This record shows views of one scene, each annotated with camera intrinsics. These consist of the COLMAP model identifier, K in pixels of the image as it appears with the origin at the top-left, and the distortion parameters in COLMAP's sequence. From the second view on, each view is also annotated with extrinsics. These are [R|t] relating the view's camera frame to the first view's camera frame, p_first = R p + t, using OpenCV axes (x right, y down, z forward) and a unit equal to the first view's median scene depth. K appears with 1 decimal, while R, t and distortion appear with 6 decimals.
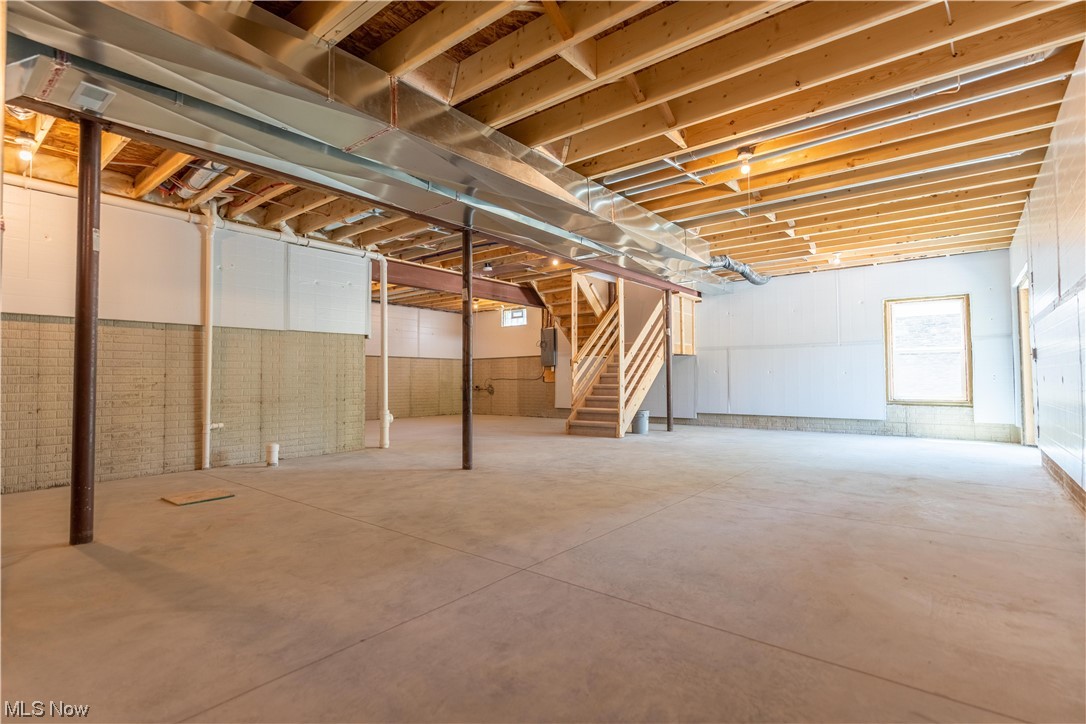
lens RADIAL K [[523.8, 0, 541.8], [0, 523.8, 362.3], [0, 0, 1]] dist [0.002148, 0.000205]
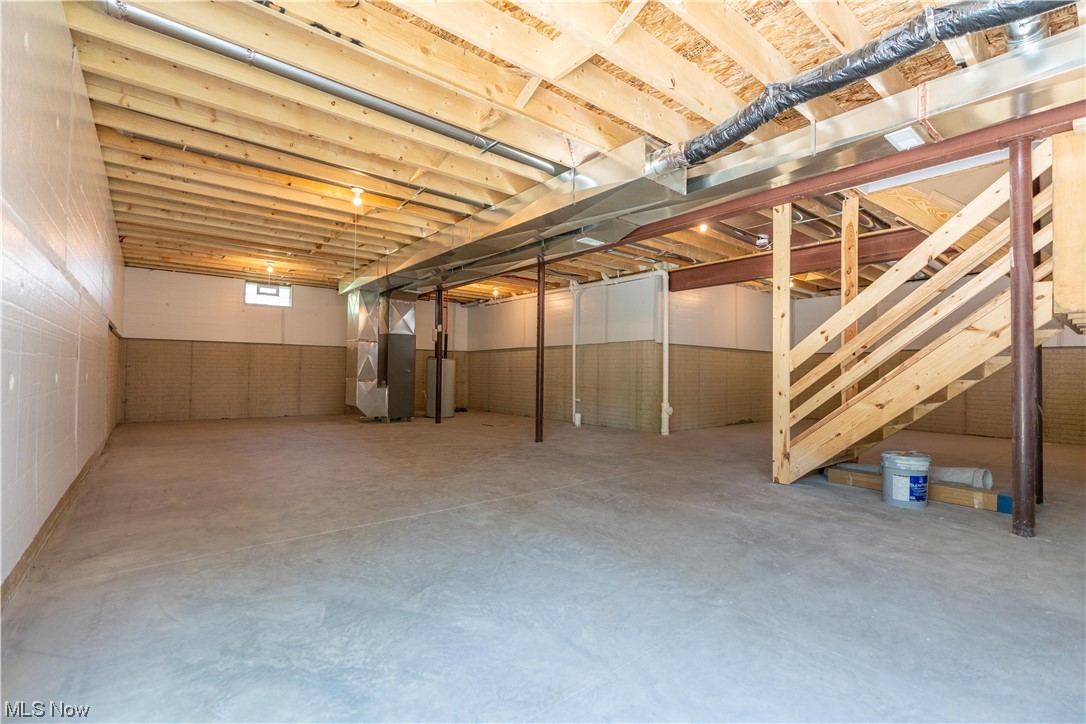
lens RADIAL K [[496.1, 0, 542.5], [0, 496.1, 363.5], [0, 0, 1]] dist [-0.001160, 0.001770]
pose [[-0.199604, -0.011169, -0.979813, 0.888824], [0.019121, 0.999700, -0.015291, 0.015925], [0.979690, -0.021787, -0.199331, 1.004880]]
